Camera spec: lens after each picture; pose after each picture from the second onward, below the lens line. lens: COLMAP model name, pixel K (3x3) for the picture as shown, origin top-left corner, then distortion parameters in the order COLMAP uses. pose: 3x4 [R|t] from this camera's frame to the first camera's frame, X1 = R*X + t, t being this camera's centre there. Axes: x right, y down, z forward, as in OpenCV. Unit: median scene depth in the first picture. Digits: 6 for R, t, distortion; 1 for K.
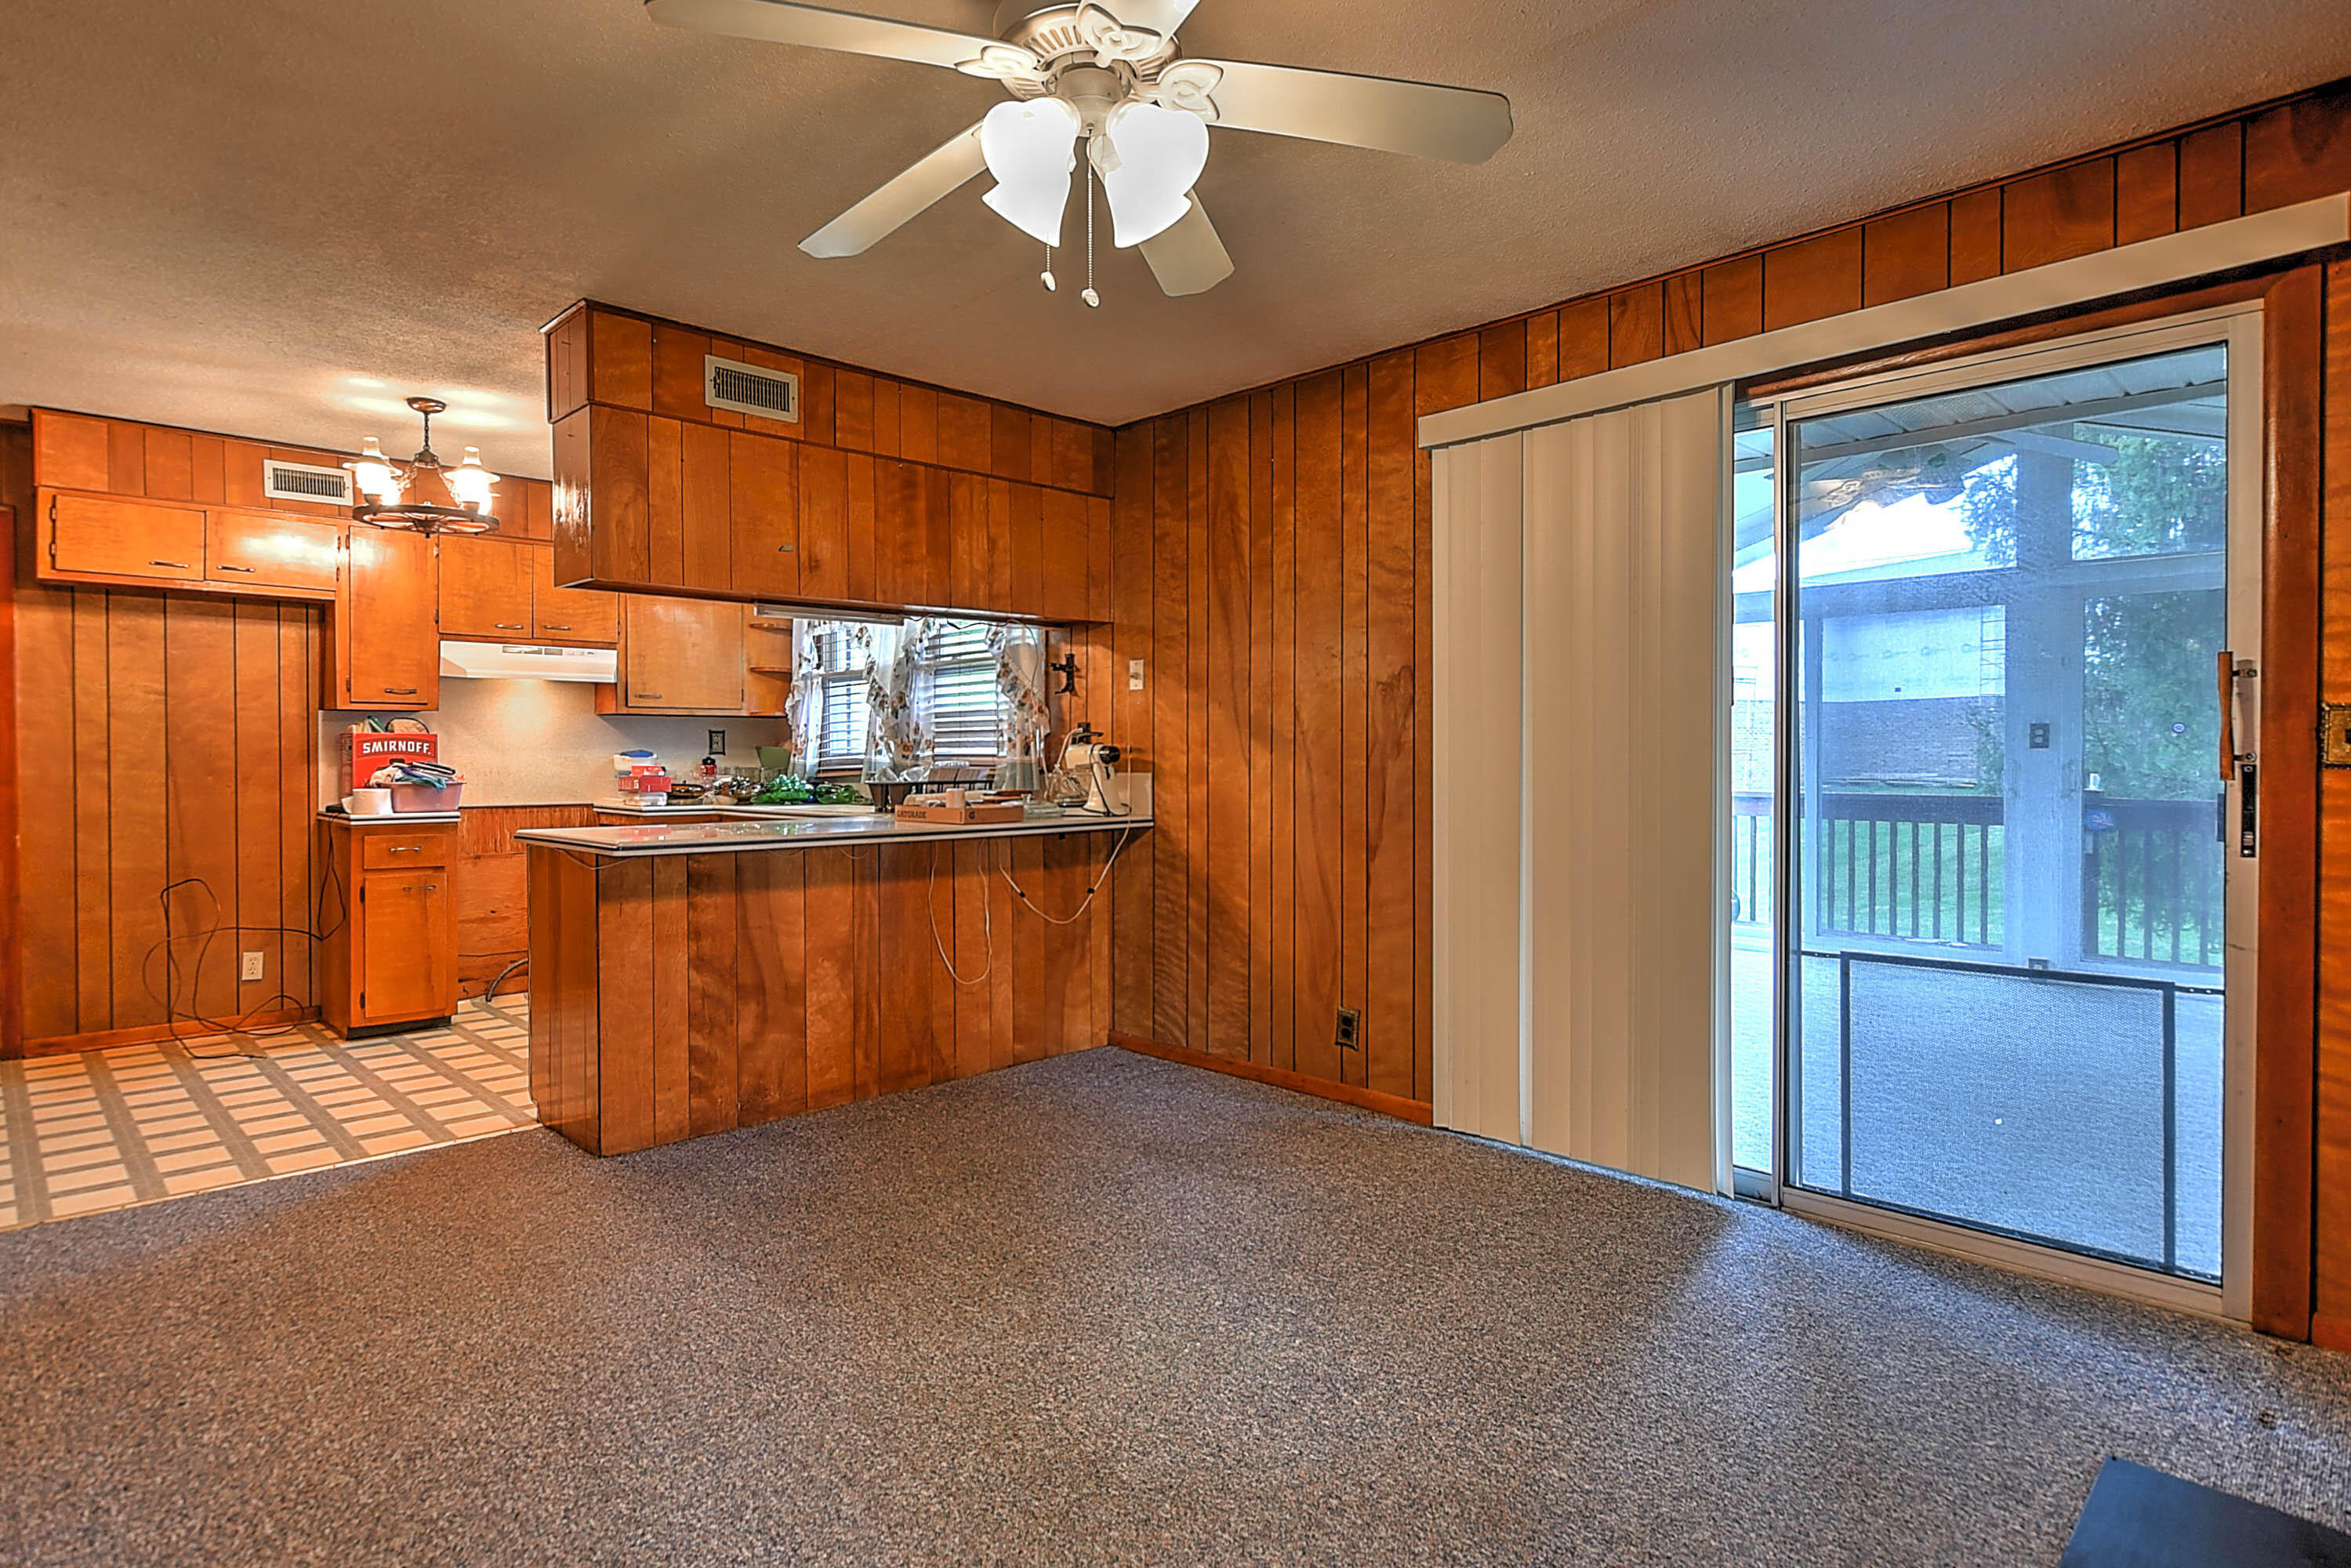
lens RADIAL K [[1224.3, 0, 1178.4], [0, 1224.3, 767.5], [0, 0, 1]] dist [-0.012812, 0.004128]
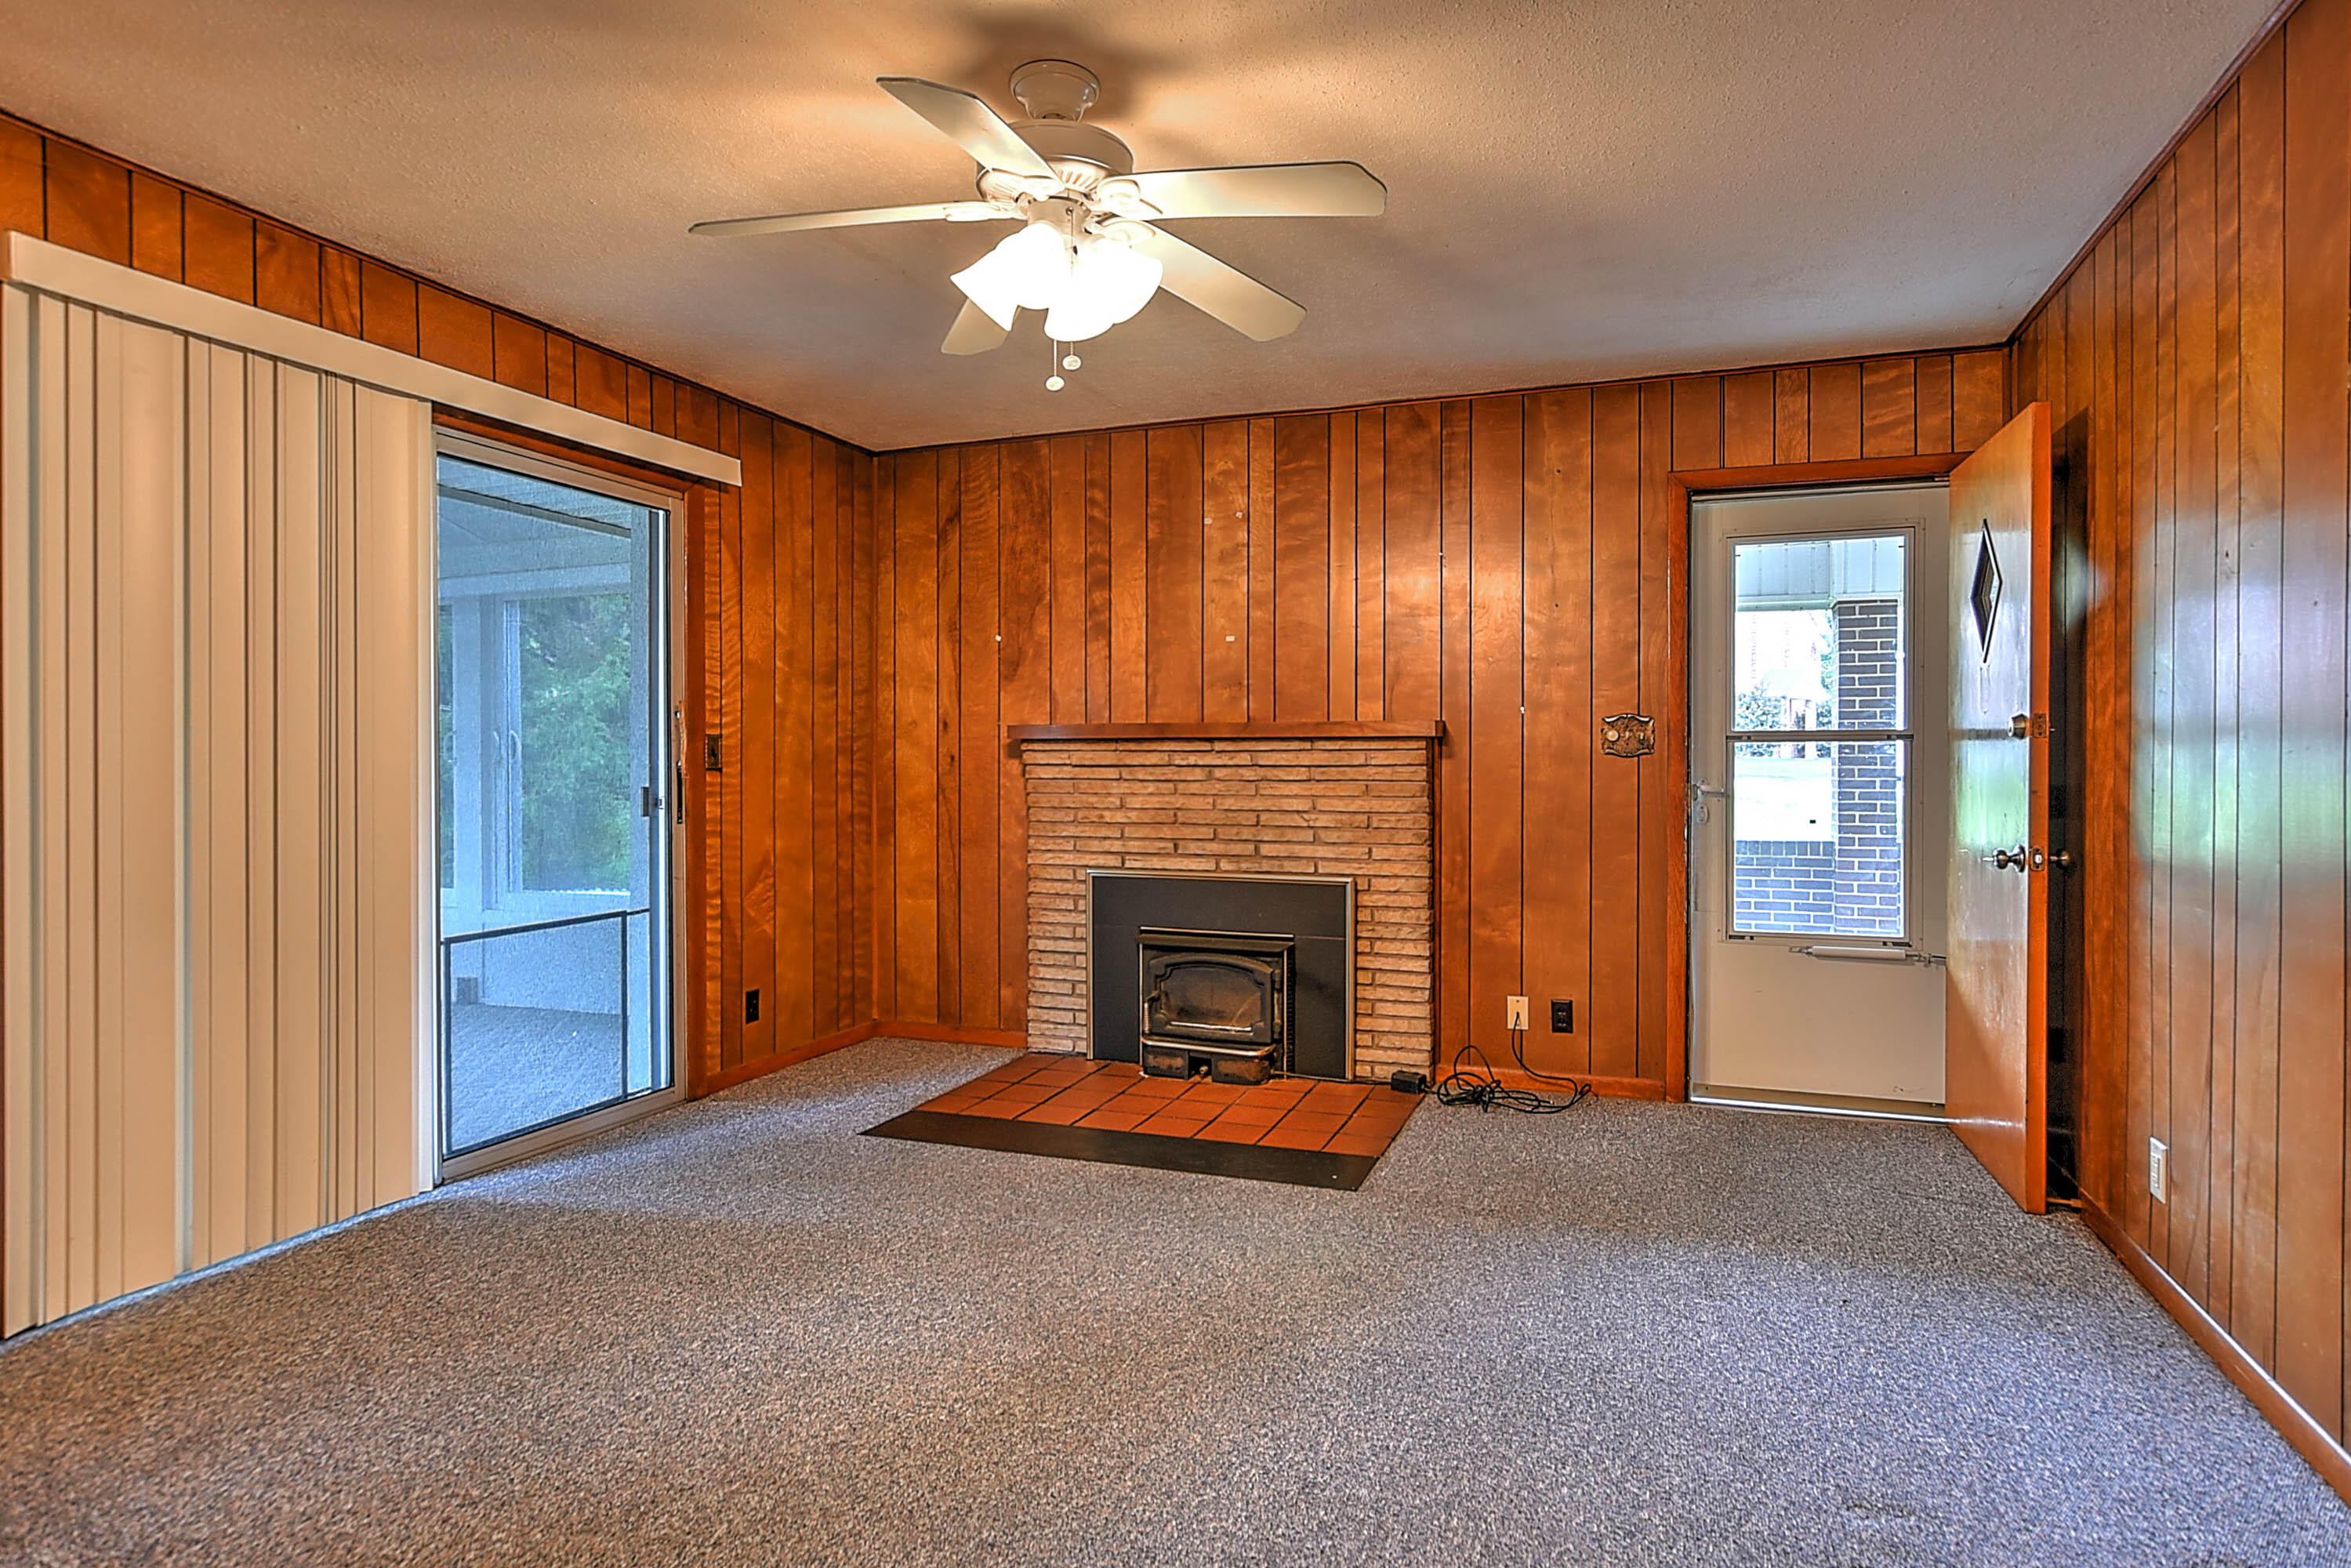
lens RADIAL K [[1224.3, 0, 1179.2], [0, 1224.3, 776.2], [0, 0, 1]] dist [-0.012812, 0.004128]
pose [[-0.398417, -0.008775, 0.917163, -0.706352], [0.007885, 0.999885, 0.012992, -0.005900], [-0.917171, 0.012409, -0.398301, 0.783876]]
